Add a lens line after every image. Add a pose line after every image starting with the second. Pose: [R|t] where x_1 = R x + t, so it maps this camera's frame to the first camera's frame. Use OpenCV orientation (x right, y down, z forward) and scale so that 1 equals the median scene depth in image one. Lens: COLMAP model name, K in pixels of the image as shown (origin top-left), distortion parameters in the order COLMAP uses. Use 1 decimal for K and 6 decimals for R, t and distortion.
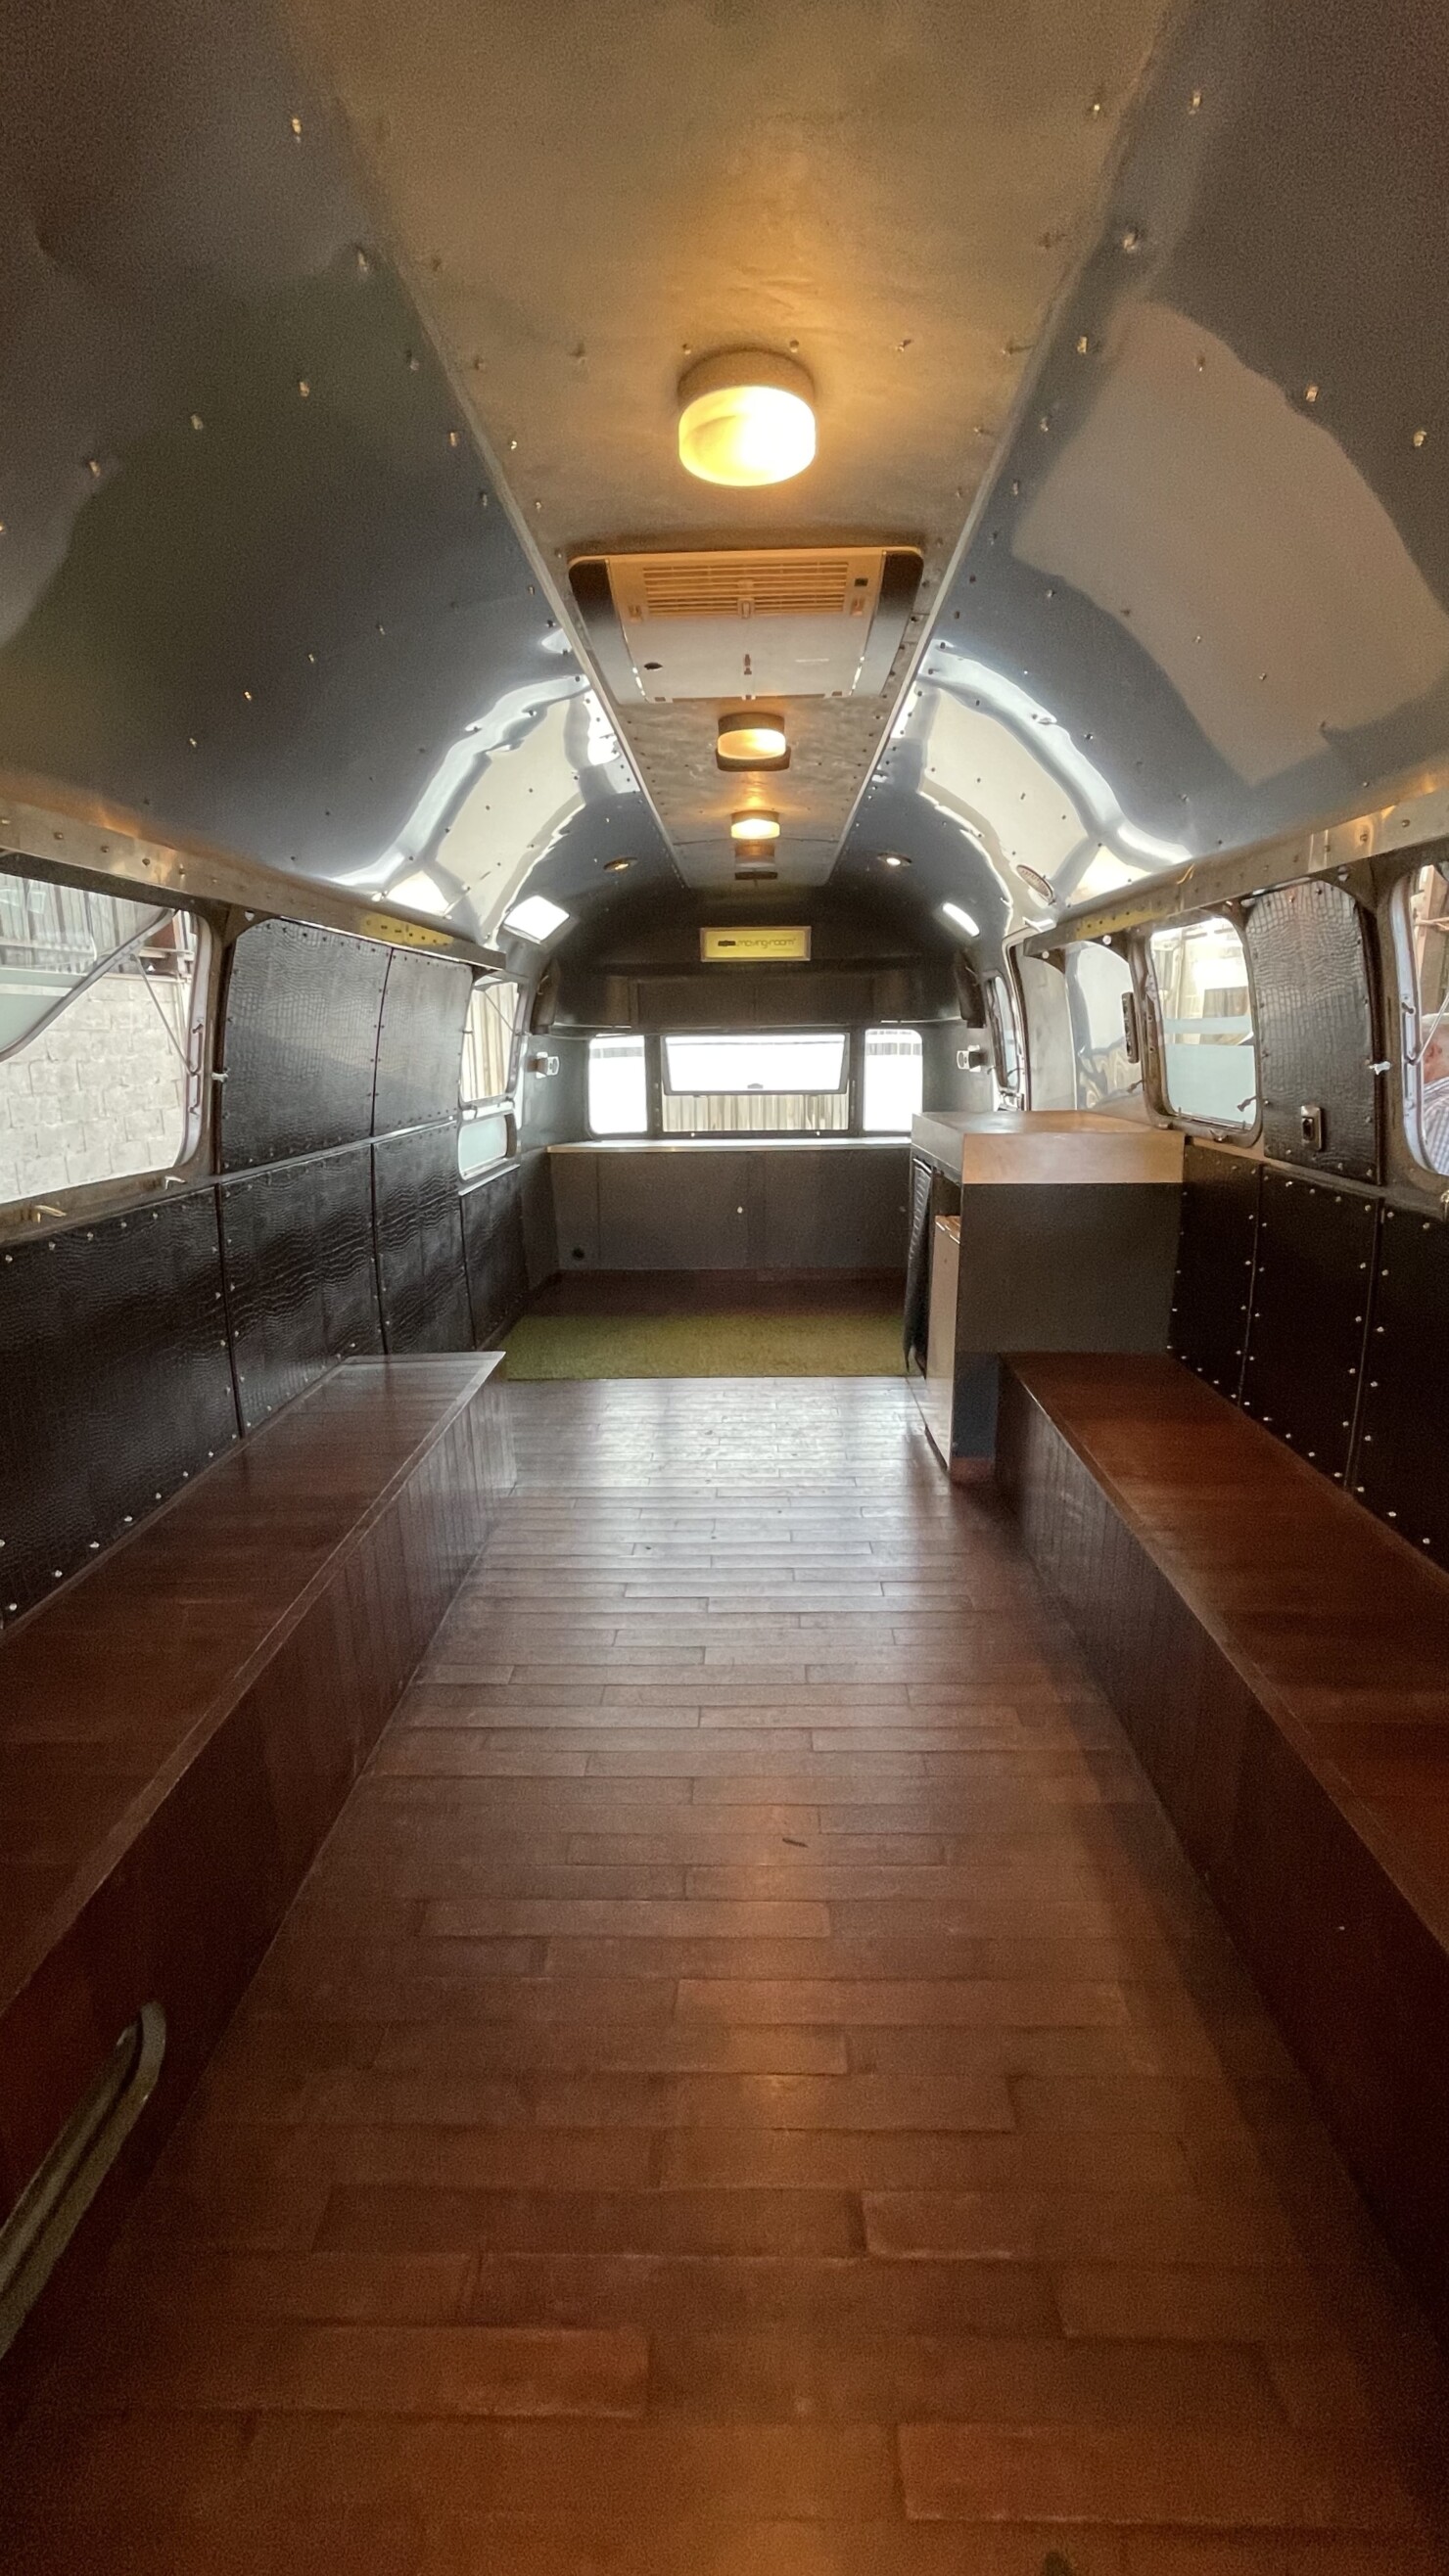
lens RADIAL K [[1053.6, 0, 736.7], [0, 1053.6, 1258.4], [0, 0, 1]] dist [0.000848, -0.000151]
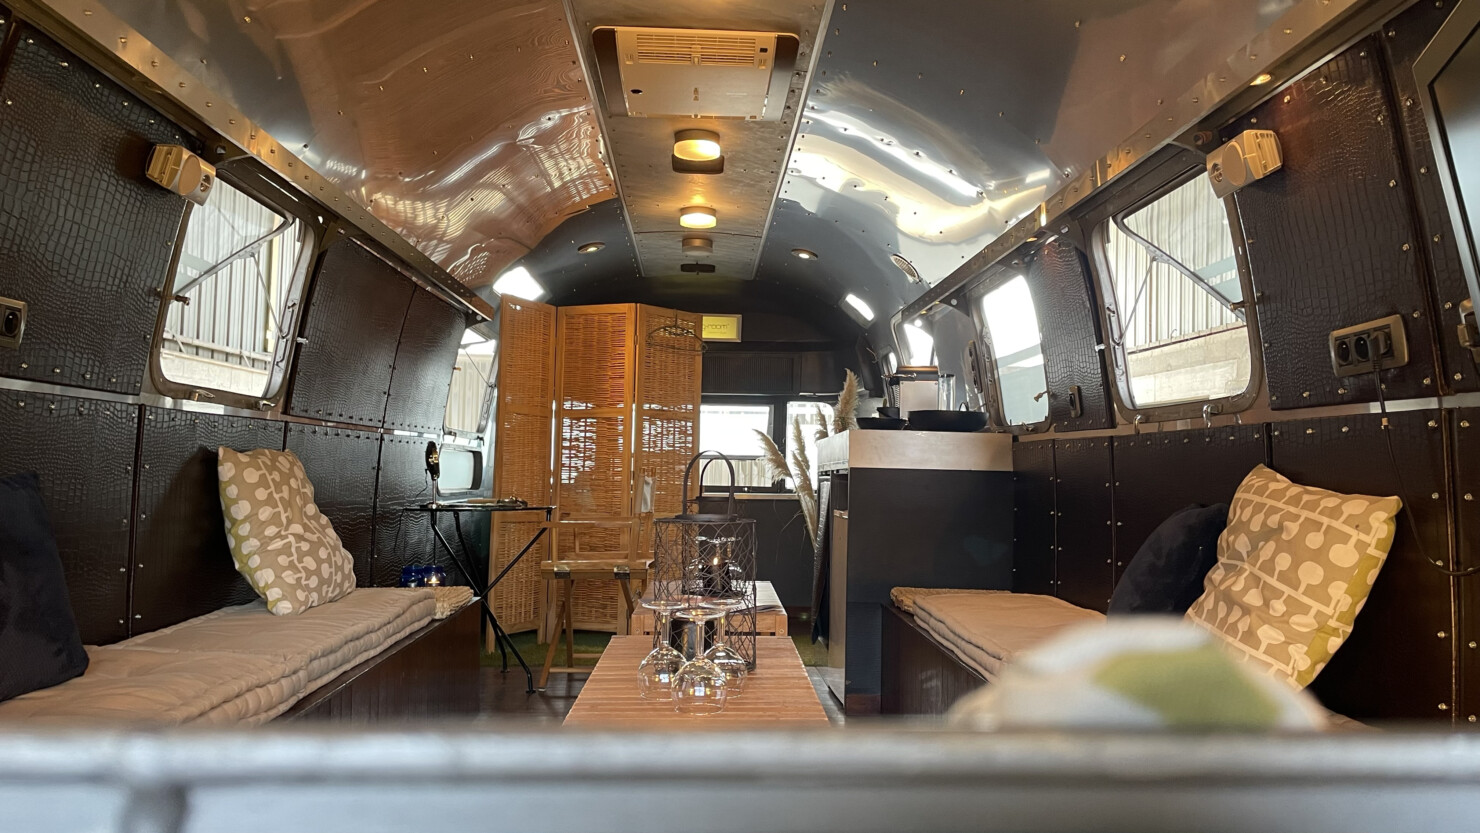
lens RADIAL K [[1116.6, 0, 758.3], [0, 1116.6, 404.0], [0, 0, 1]] dist [0.067584, -0.002701]
pose [[0.996649, 0.036418, 0.073249, -0.002277], [-0.014111, 0.958549, -0.284578, 0.253189], [-0.080577, 0.282591, 0.955850, -0.343770]]
